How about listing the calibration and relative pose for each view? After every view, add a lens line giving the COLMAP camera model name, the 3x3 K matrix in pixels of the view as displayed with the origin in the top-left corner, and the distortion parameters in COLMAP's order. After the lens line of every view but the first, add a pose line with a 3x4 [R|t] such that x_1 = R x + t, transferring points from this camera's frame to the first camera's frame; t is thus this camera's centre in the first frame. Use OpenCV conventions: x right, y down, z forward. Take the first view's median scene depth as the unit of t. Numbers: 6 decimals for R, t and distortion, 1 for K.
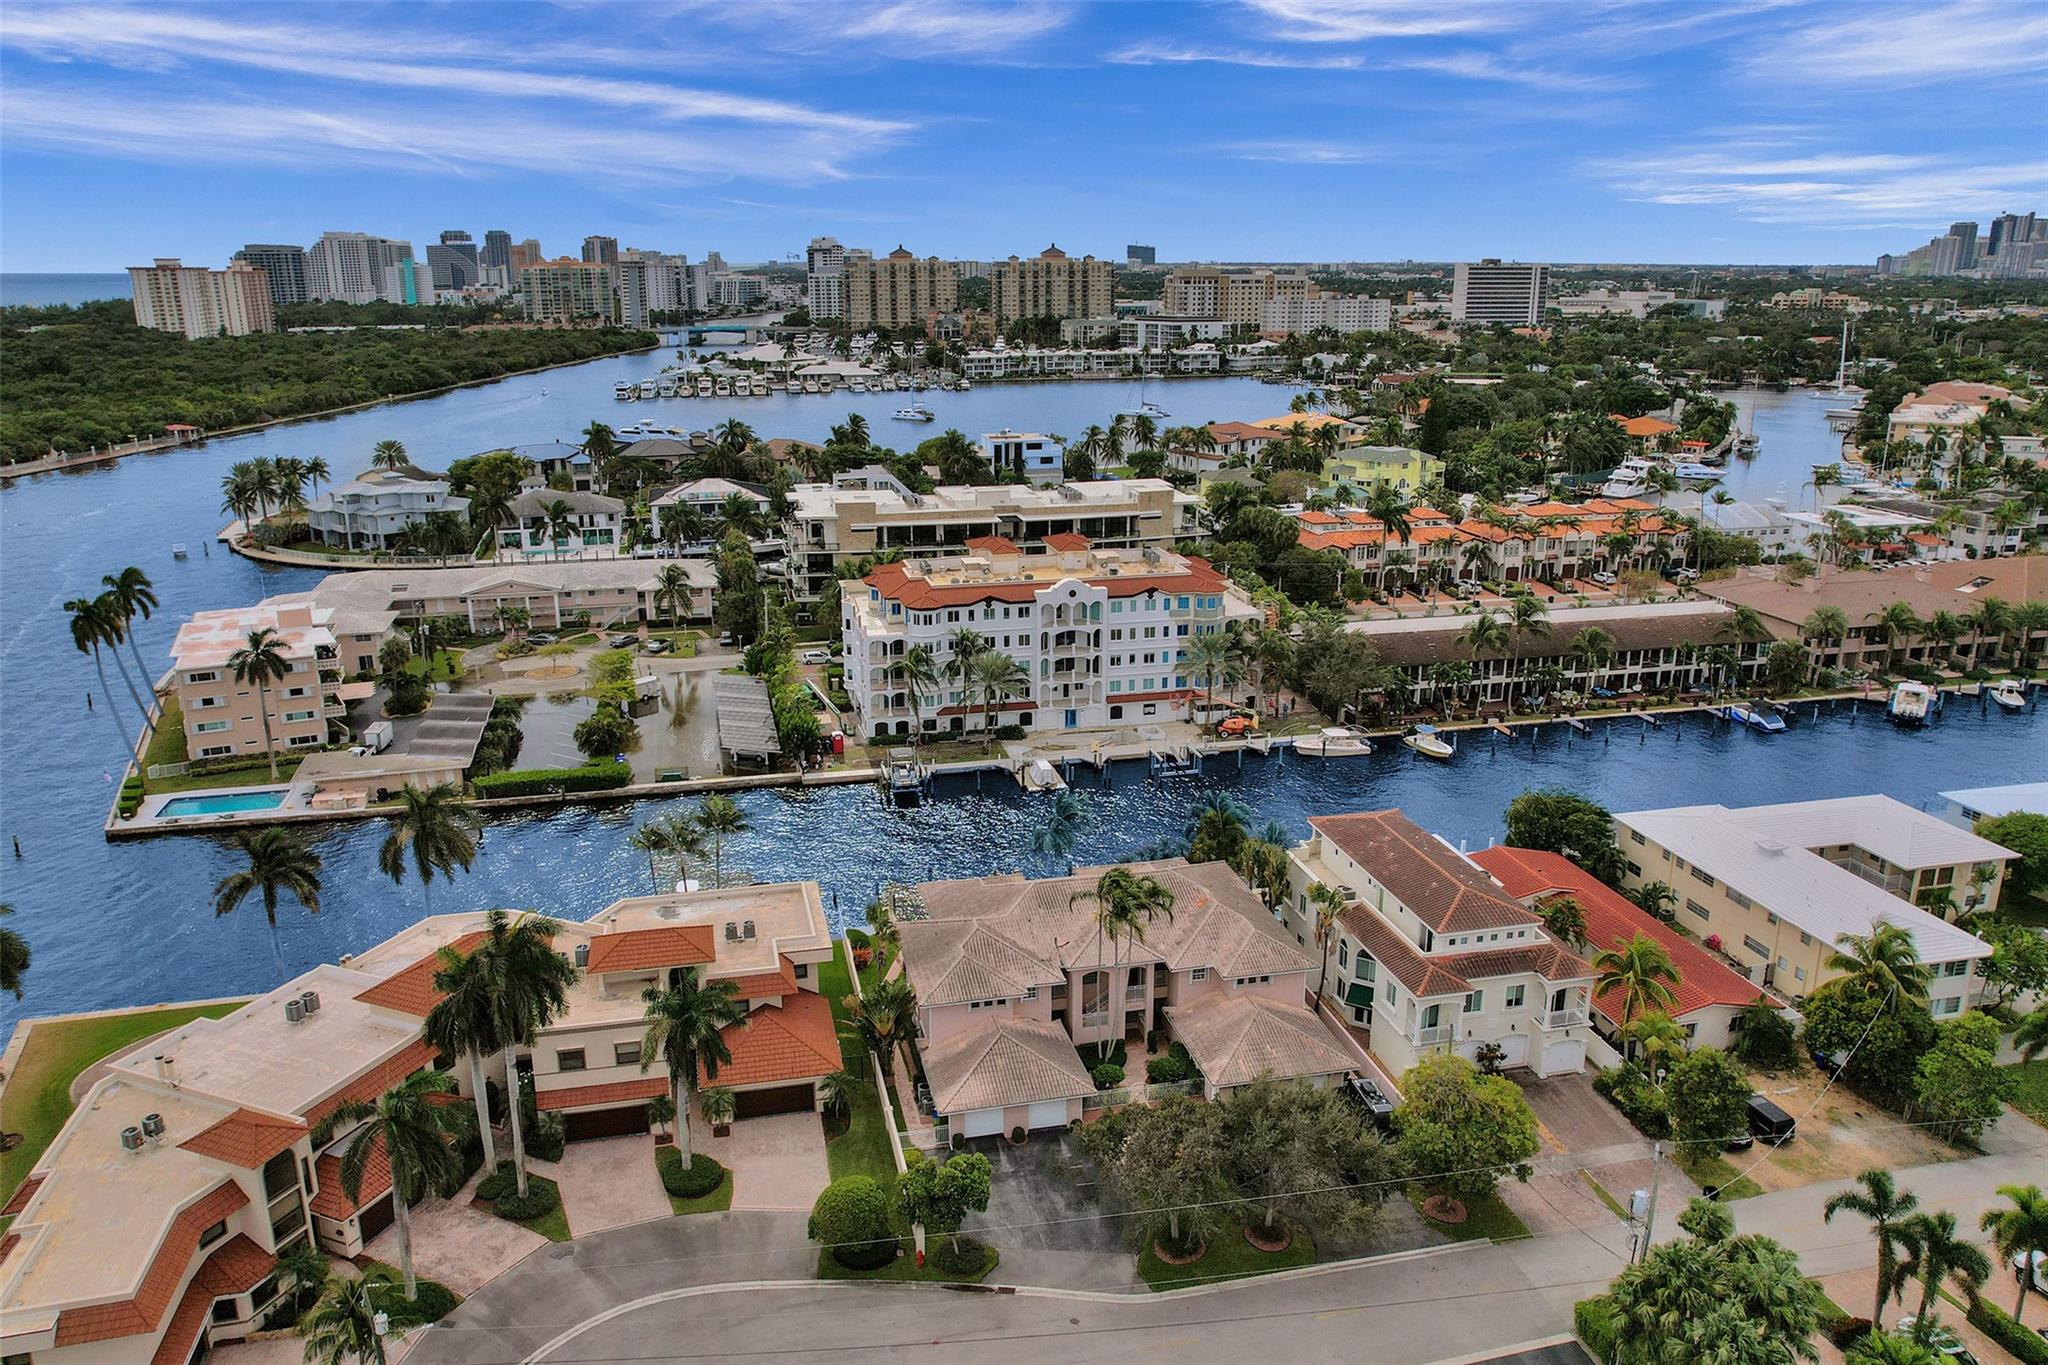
lens RADIAL K [[1448.6, 0, 1024.0], [0, 1448.6, 682.5], [0, 0, 1]] dist [-0.024705, 0.003837]
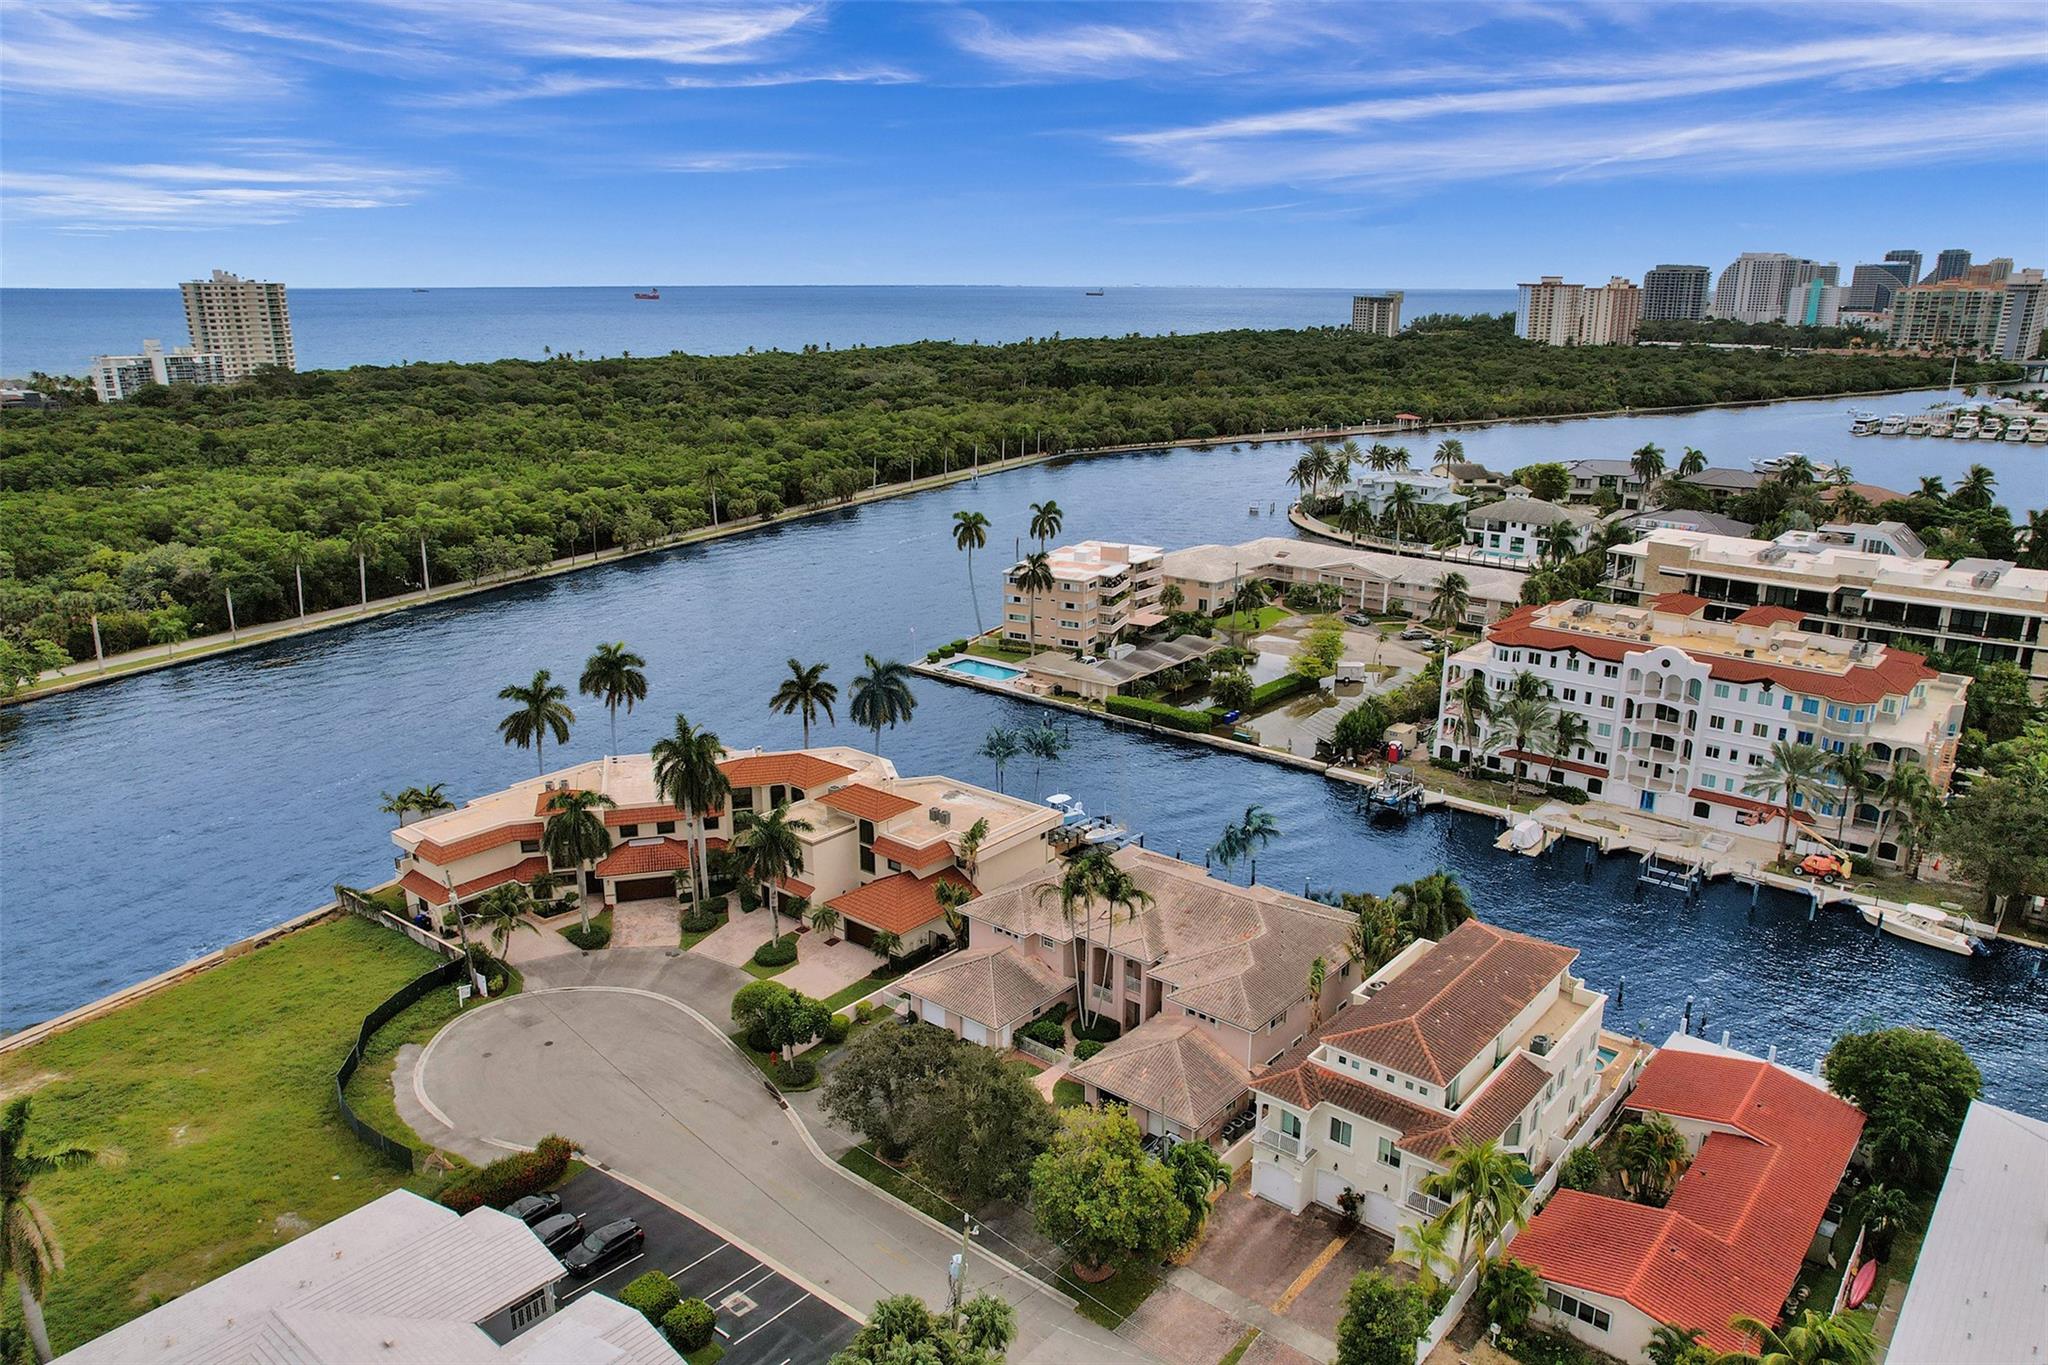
lens RADIAL K [[1393.8, 0, 1052.8], [0, 1393.8, 680.9], [0, 0, 1]] dist [-0.053479, 0.044127]
pose [[0.609710, 0.224947, -0.760035, 0.442340], [-0.226455, 0.968352, 0.104937, -0.053566], [0.759587, 0.108133, 0.641354, 0.166237]]
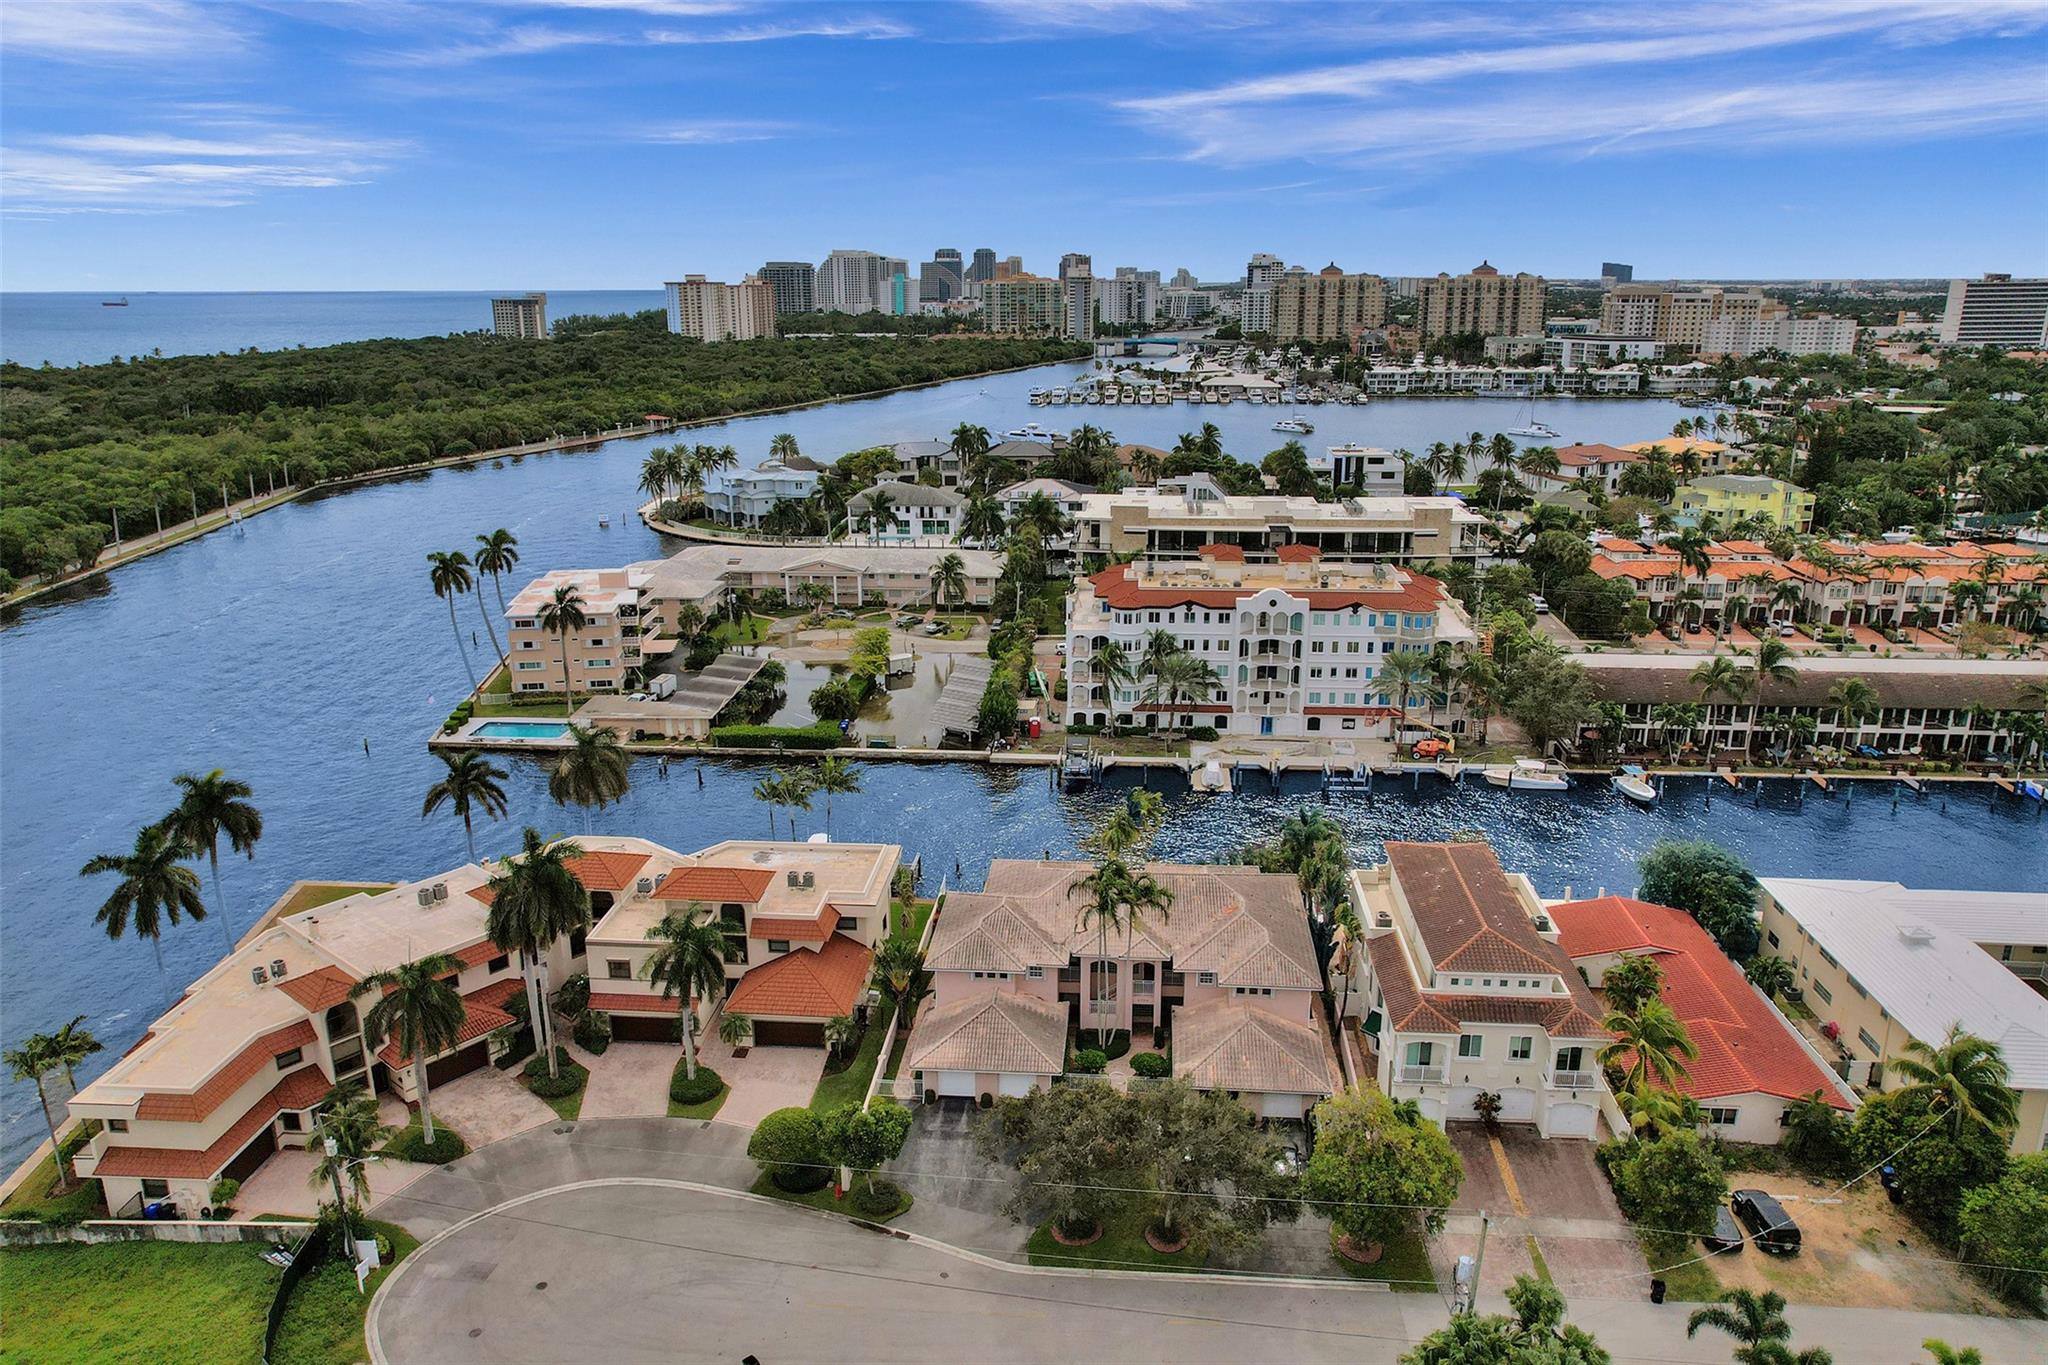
lens RADIAL K [[1389.9, 0, 1036.3], [0, 1389.9, 682.3], [0, 0, 1]] dist [-0.030366, 0.006458]
pose [[0.953319, 0.082693, -0.290423, 0.159449], [-0.082557, 0.996505, 0.012743, -0.004615], [0.290461, 0.011829, 0.956814, 0.018047]]
